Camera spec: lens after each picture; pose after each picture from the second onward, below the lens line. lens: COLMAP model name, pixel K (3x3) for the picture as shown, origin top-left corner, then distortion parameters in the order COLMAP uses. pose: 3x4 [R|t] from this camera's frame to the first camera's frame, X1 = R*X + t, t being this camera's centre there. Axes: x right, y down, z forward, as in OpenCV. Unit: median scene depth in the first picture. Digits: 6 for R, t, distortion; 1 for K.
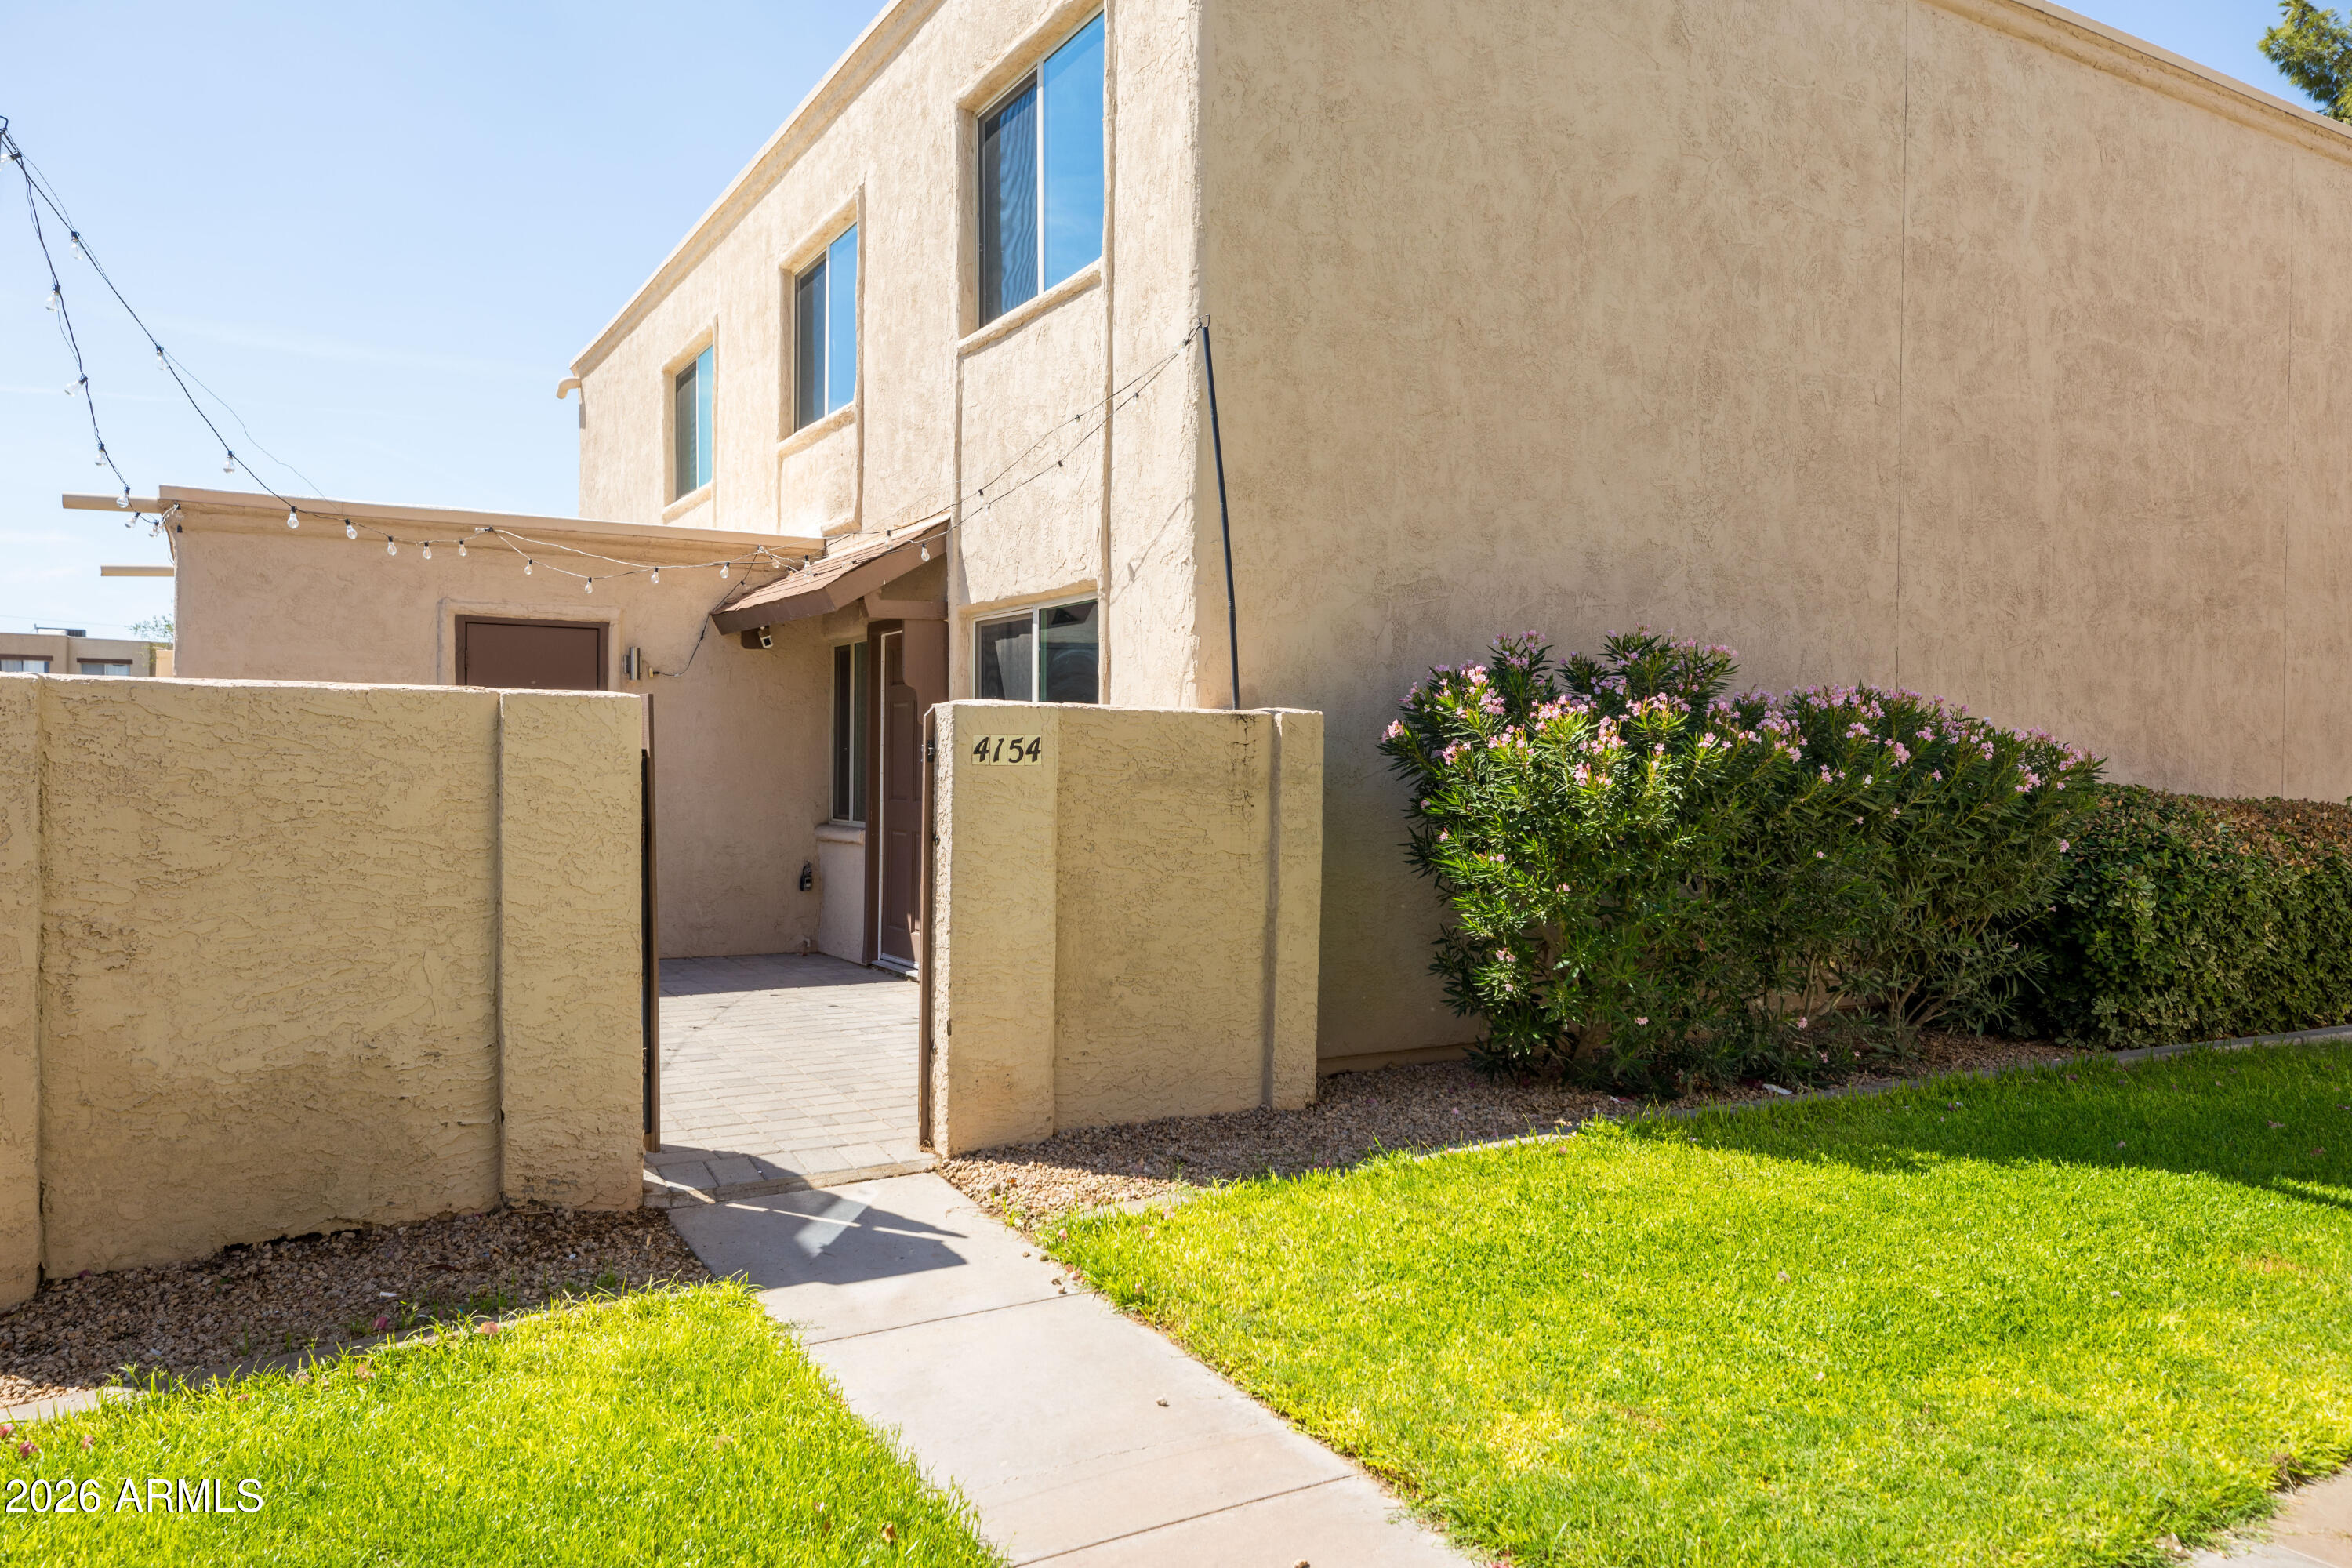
lens RADIAL K [[1690.2, 0, 1176.0], [0, 1690.2, 784.0], [0, 0, 1]] dist [-0.001494, -0.001312]
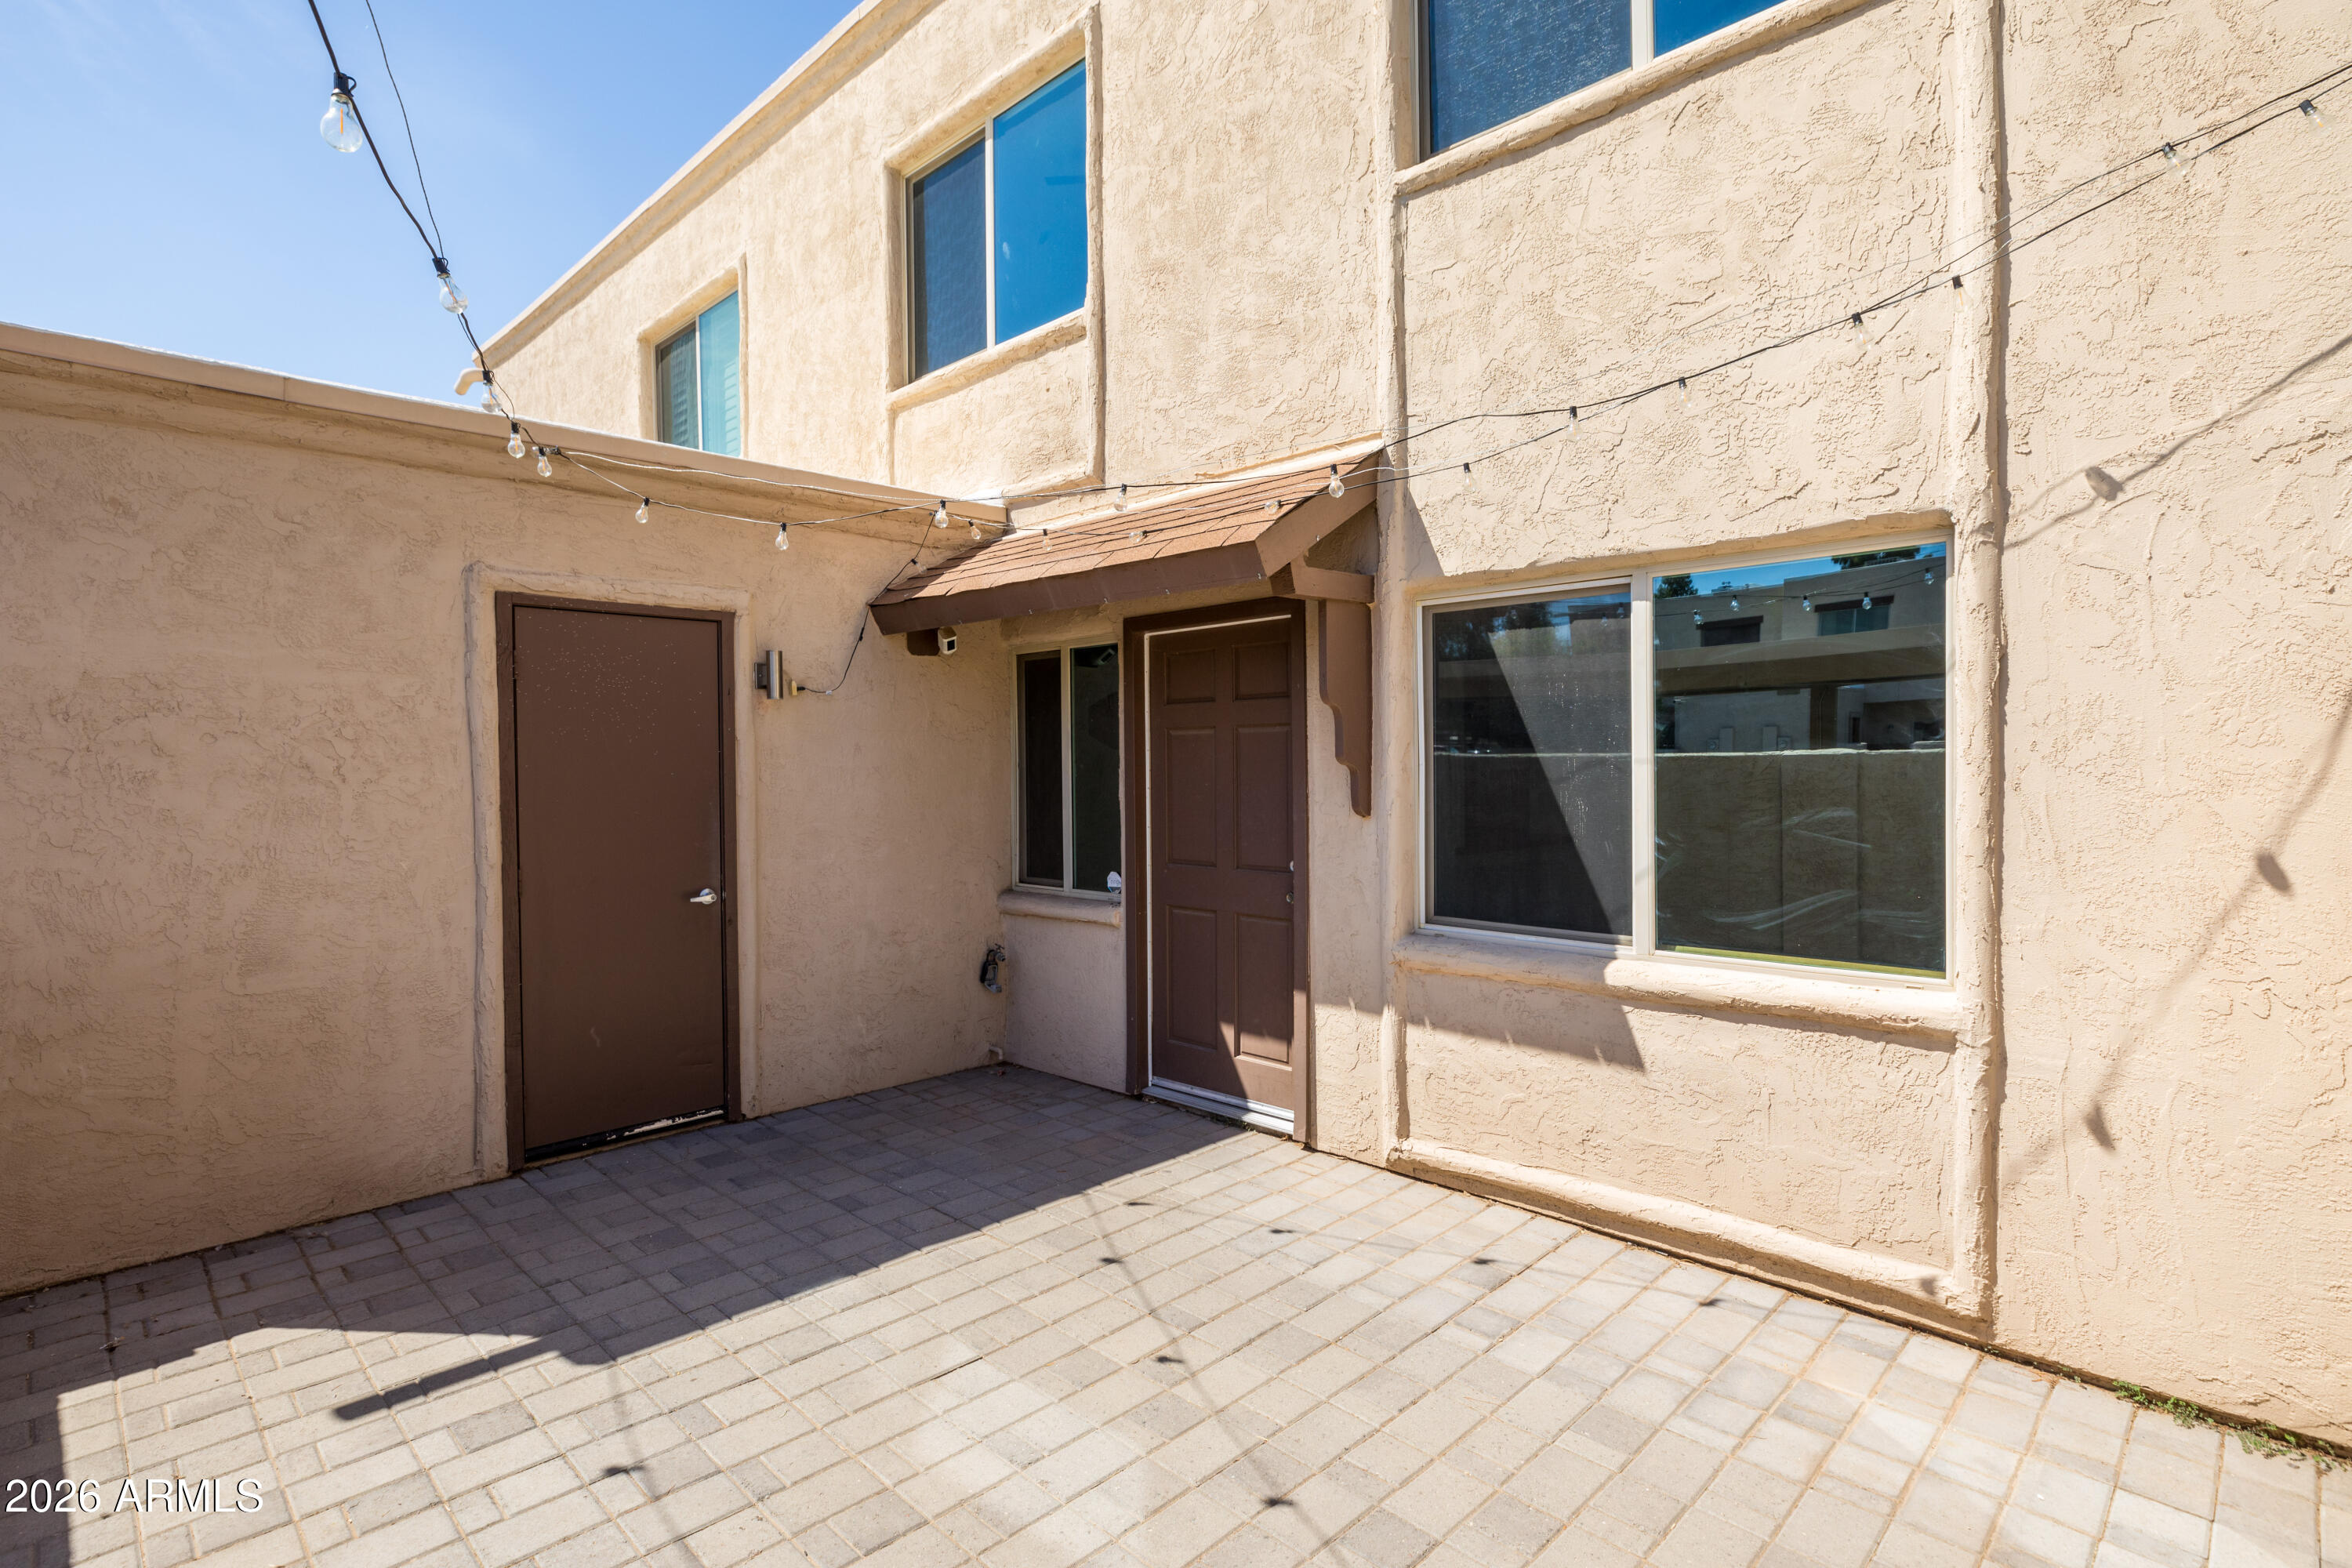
lens RADIAL K [[1164.6, 0, 1160.1], [0, 1164.6, 782.8], [0, 0, 1]] dist [-0.004569, 0.000643]
pose [[0.964812, -0.022664, 0.261964, -0.293774], [0.020688, 0.999733, 0.010301, -0.029823], [-0.262127, -0.004519, 0.965023, 0.512966]]
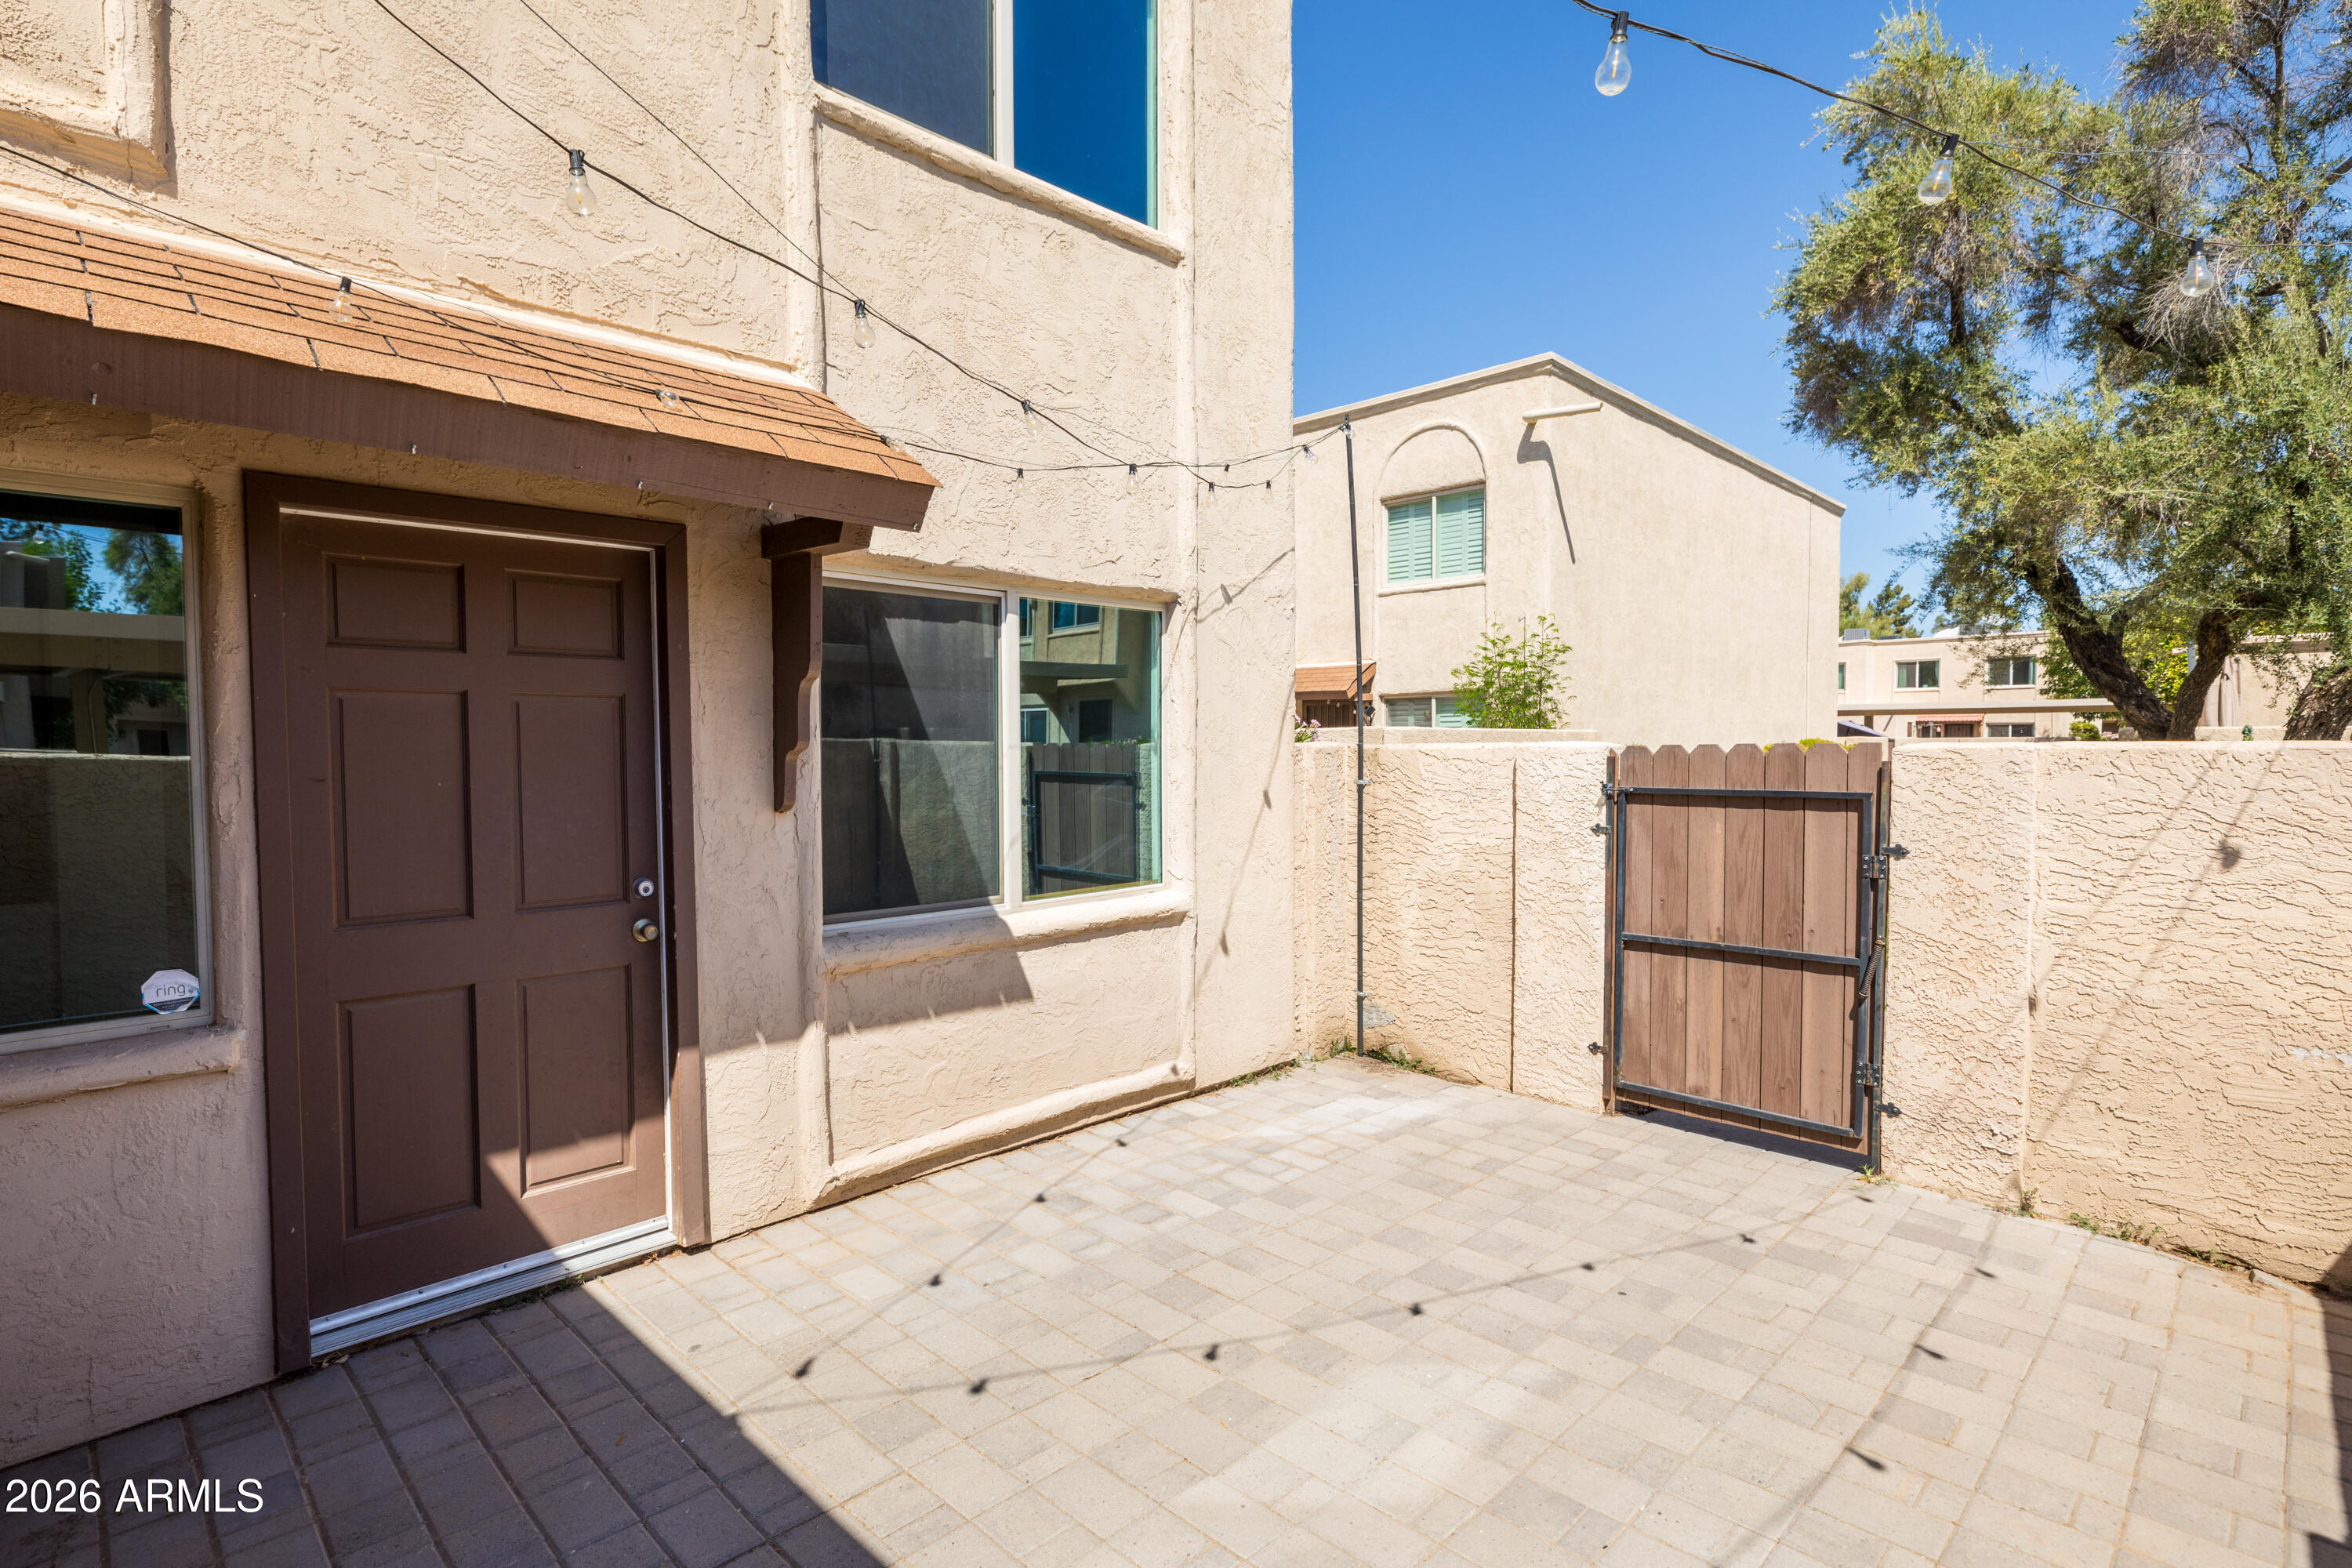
lens RADIAL K [[1164.6, 0, 1160.1], [0, 1164.6, 782.8], [0, 0, 1]] dist [-0.004569, 0.000643]
pose [[-0.278582, -0.038684, 0.959633, -0.477479], [0.012280, 0.998963, 0.043835, -0.034534], [-0.960334, 0.023996, -0.277818, 0.869384]]
